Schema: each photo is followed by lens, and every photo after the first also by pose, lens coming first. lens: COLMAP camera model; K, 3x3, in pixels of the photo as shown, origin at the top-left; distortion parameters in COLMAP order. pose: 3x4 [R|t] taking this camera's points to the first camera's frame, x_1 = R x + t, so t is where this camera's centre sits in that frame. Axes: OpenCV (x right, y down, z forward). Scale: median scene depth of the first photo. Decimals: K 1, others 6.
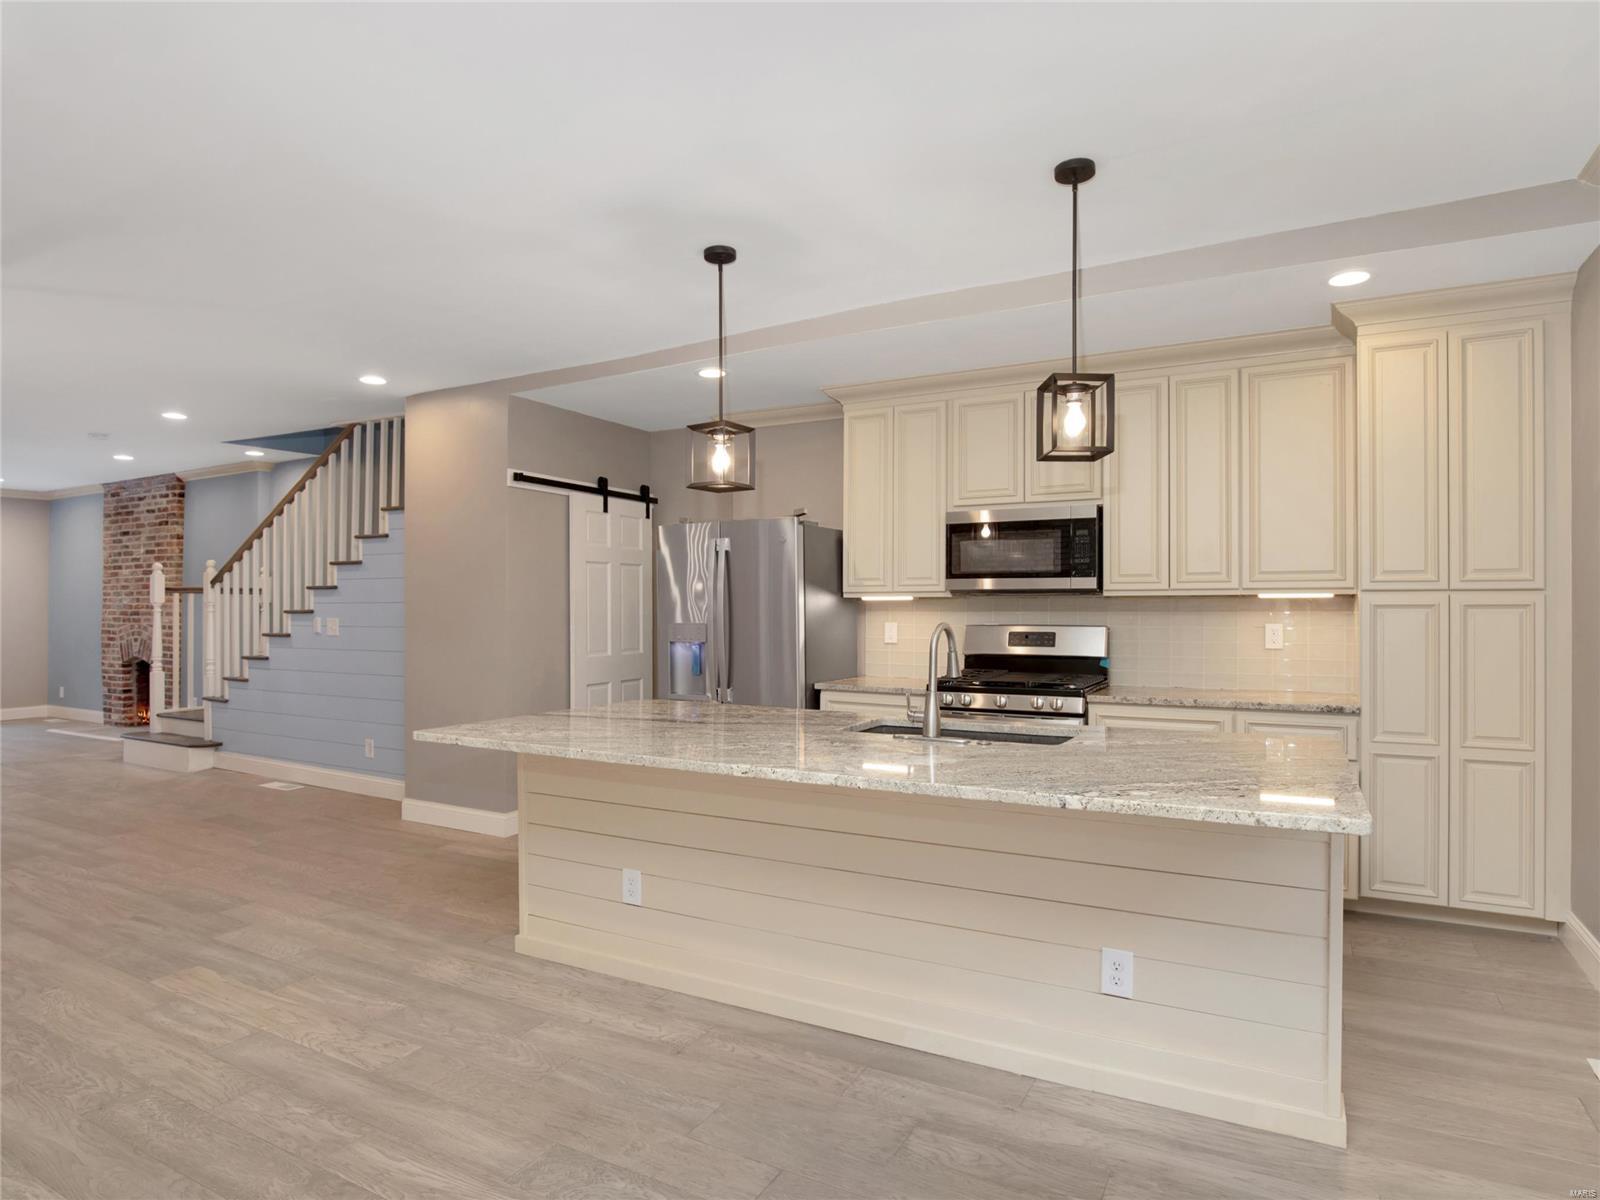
lens RADIAL K [[869.6, 0, 846.8], [0, 869.6, 595.4], [0, 0, 1]] dist [-0.025411, 0.003896]
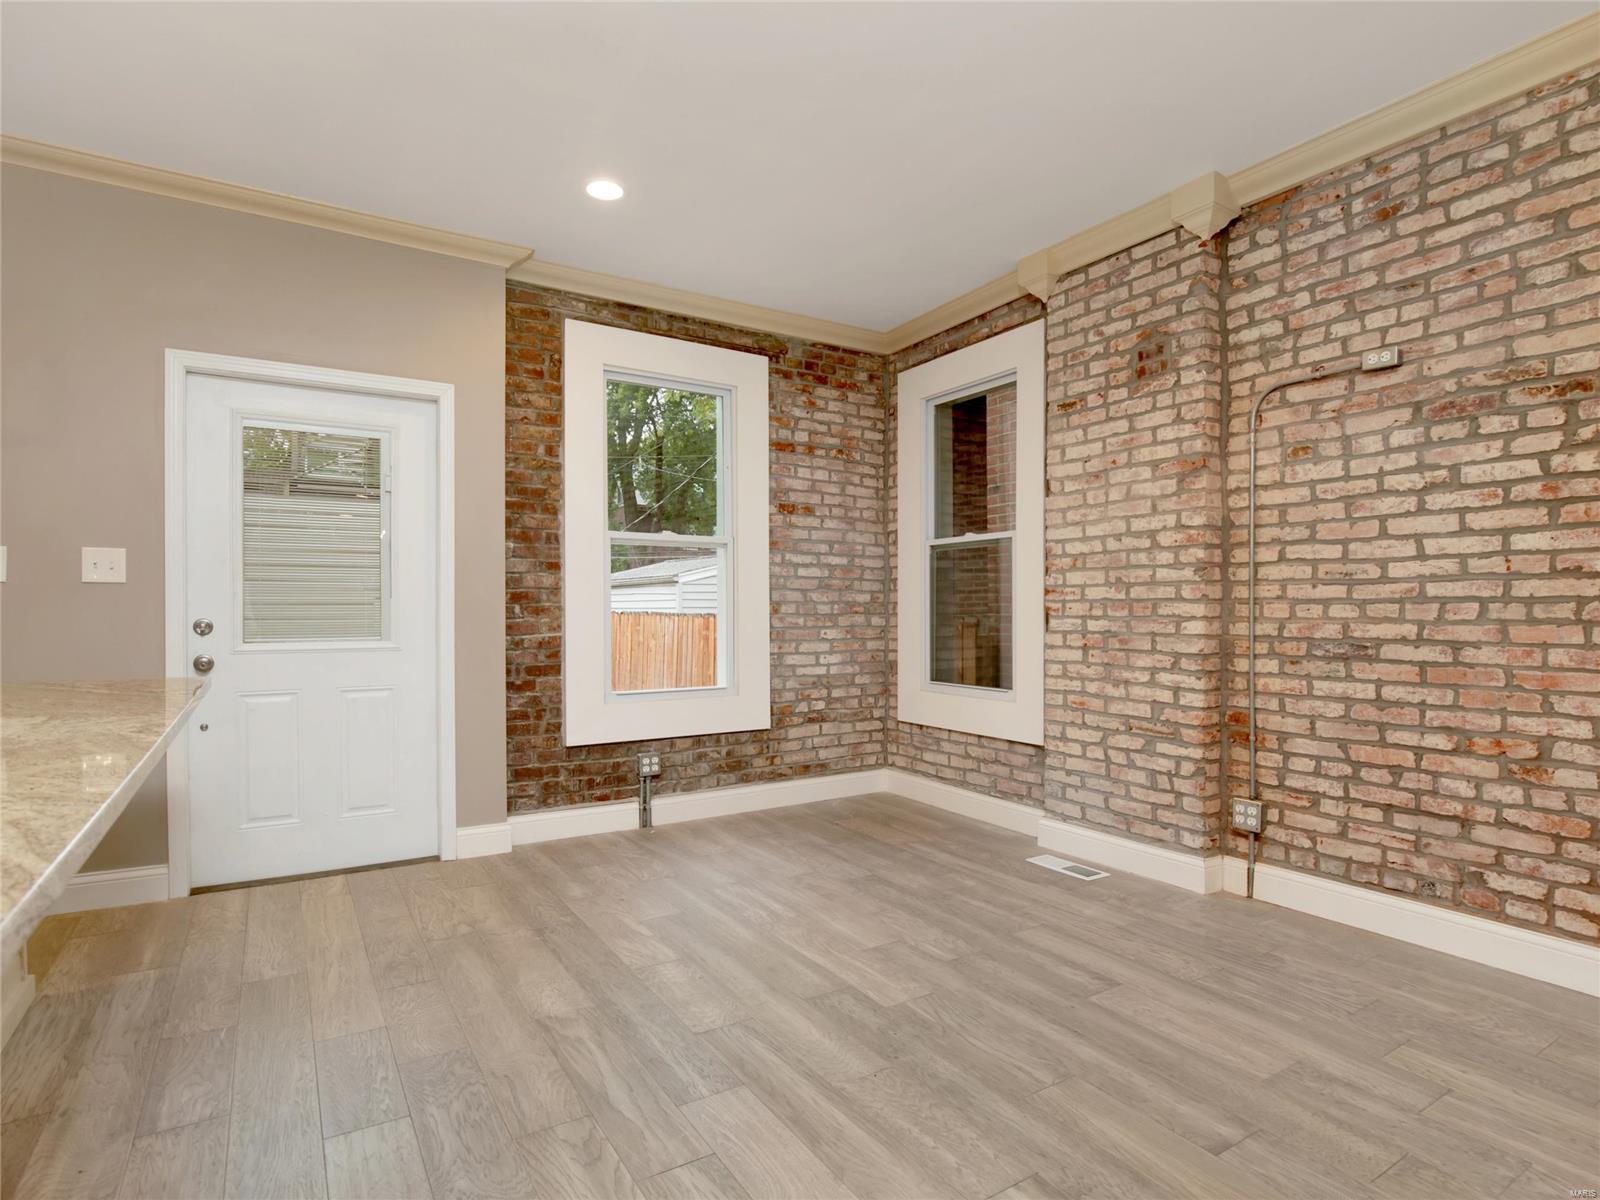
lens RADIAL K [[862.9, 0, 827.6], [0, 862.9, 621.5], [0, 0, 1]] dist [-0.027563, 0.004292]
pose [[-0.861945, -0.004105, 0.506986, -0.213359], [-0.002178, 0.999988, 0.004393, 0.030711], [-0.506998, 0.002683, -0.861943, 0.333041]]
